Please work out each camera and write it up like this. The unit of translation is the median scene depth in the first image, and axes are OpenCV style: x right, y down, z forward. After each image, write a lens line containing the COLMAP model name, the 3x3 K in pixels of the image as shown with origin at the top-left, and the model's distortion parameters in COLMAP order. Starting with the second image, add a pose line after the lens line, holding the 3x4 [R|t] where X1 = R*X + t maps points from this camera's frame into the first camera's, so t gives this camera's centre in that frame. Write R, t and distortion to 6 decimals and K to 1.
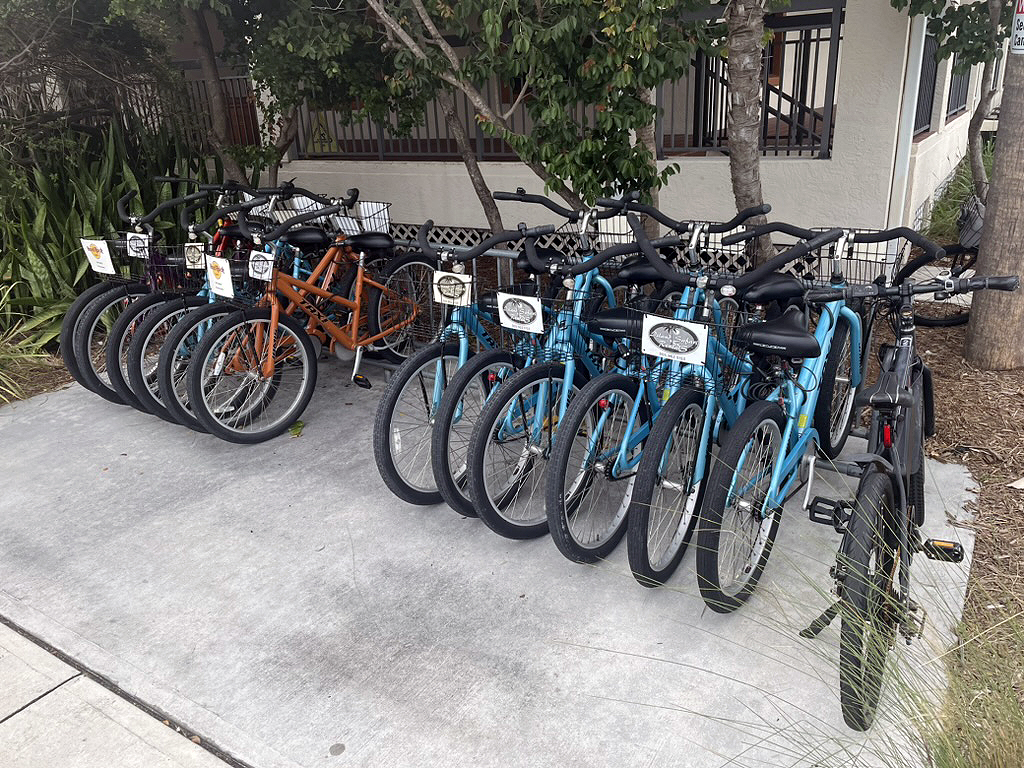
lens RADIAL K [[768.0, 0, 512.7], [0, 768.0, 387.8], [0, 0, 1]] dist [0.011469, 0.001461]
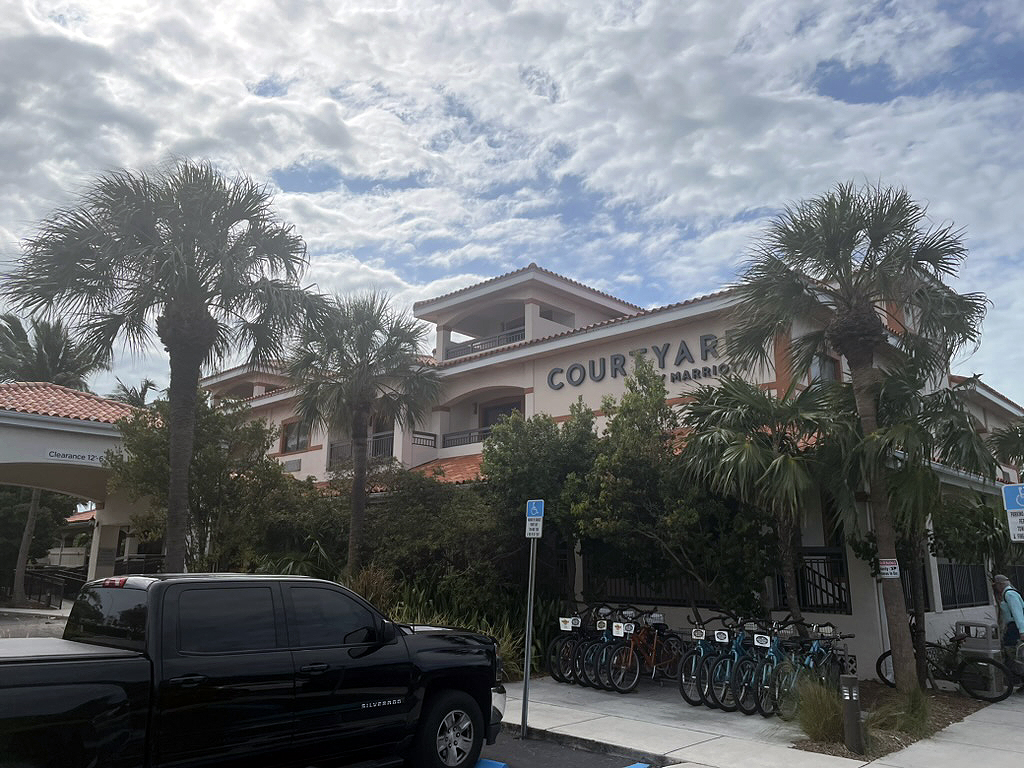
lens RADIAL K [[768.0, 0, 509.2], [0, 768.0, 386.4], [0, 0, 1]] dist [0.011469, 0.001461]
pose [[0.979344, 0.020138, -0.201198, -0.192607], [-0.129184, 0.827794, -0.545957, 0.752727], [0.155556, 0.560671, 0.813296, -2.020468]]
